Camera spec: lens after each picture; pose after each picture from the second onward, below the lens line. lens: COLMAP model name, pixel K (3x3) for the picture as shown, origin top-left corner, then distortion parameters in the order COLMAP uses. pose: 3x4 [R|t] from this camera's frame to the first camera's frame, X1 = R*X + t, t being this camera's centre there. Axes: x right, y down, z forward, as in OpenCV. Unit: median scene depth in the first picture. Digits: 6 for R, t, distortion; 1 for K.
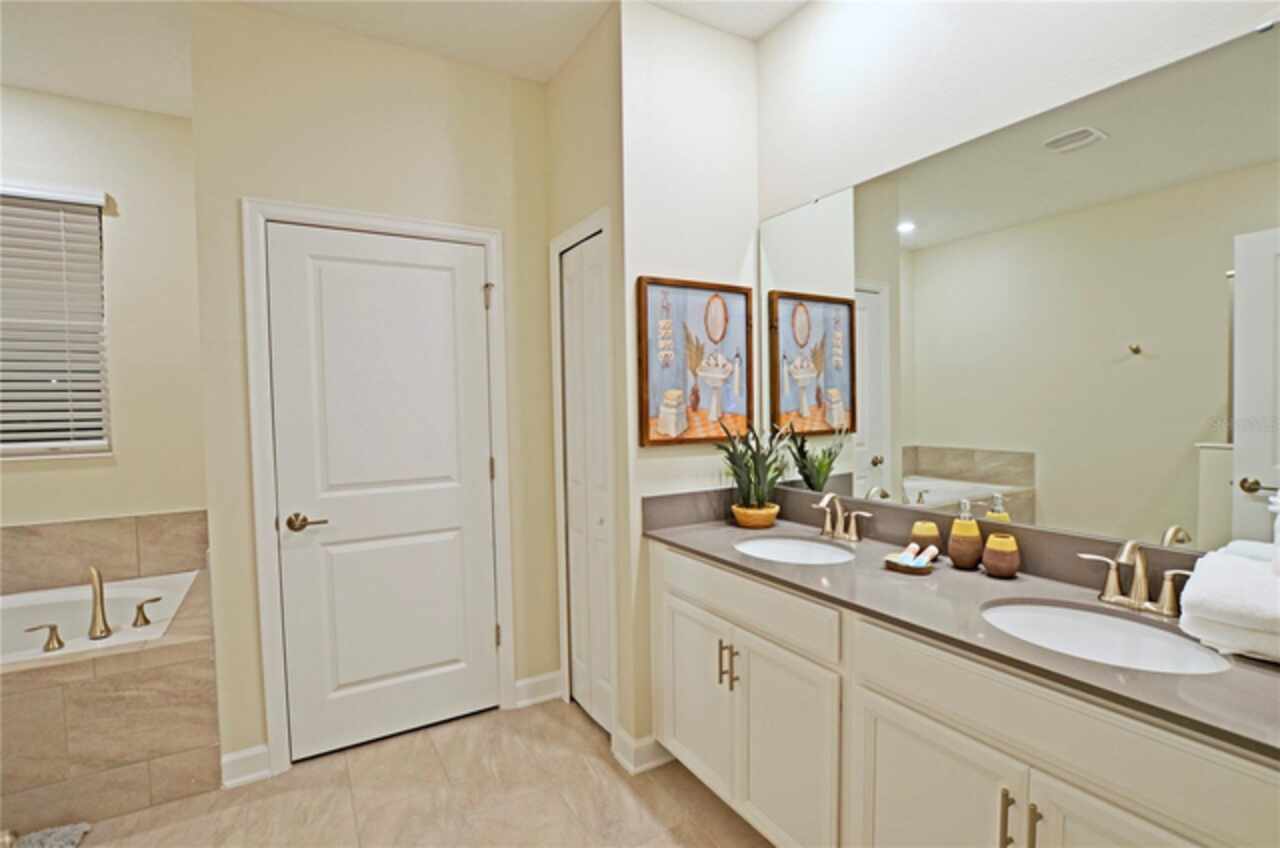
lens RADIAL K [[594.5, 0, 642.6], [0, 594.5, 422.5], [0, 0, 1]] dist [-0.026526, 0.001774]
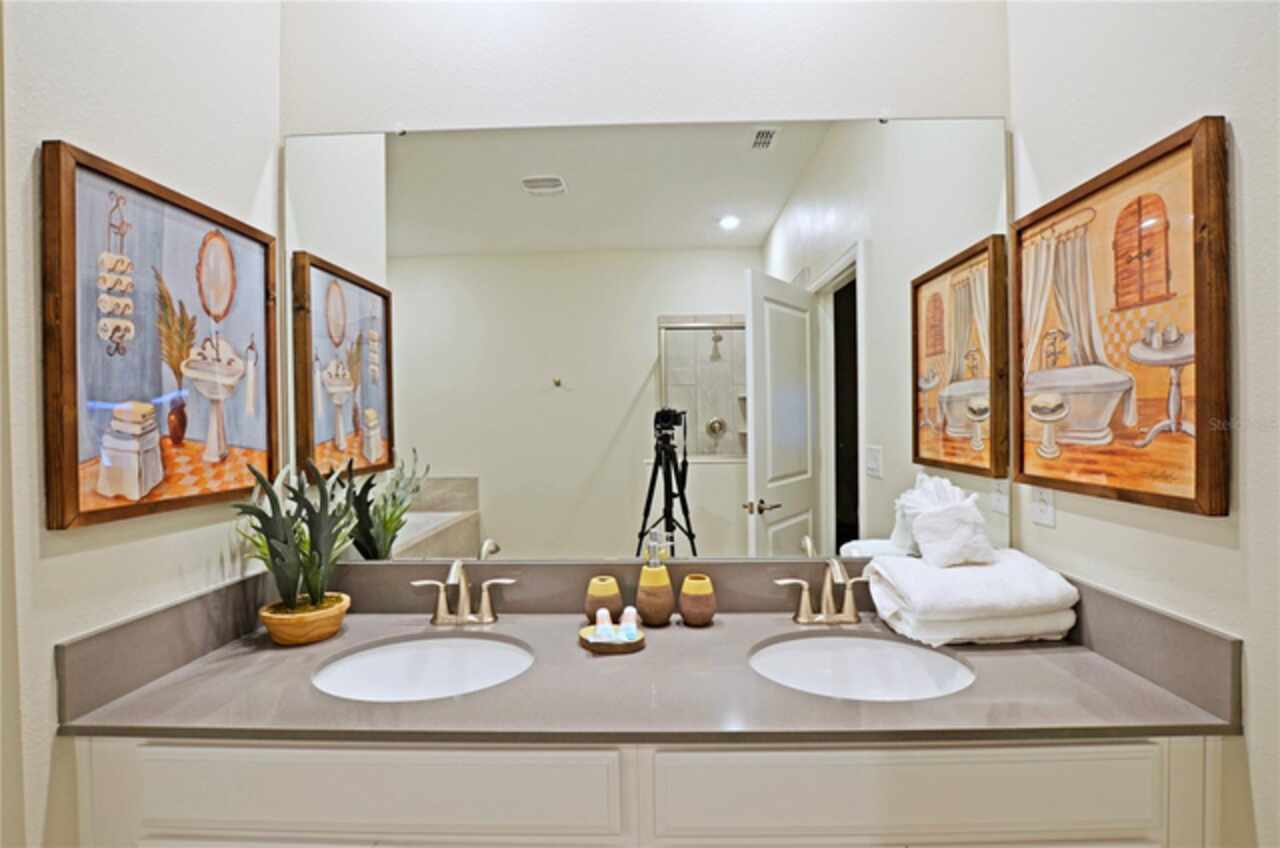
lens RADIAL K [[594.5, 0, 639.2], [0, 594.5, 424.1], [0, 0, 1]] dist [-0.026526, 0.001774]
pose [[0.546111, 0.002061, 0.837710, -0.118314], [0.036084, 0.999011, -0.025981, -0.009849], [-0.836935, 0.044416, 0.545497, 0.394290]]
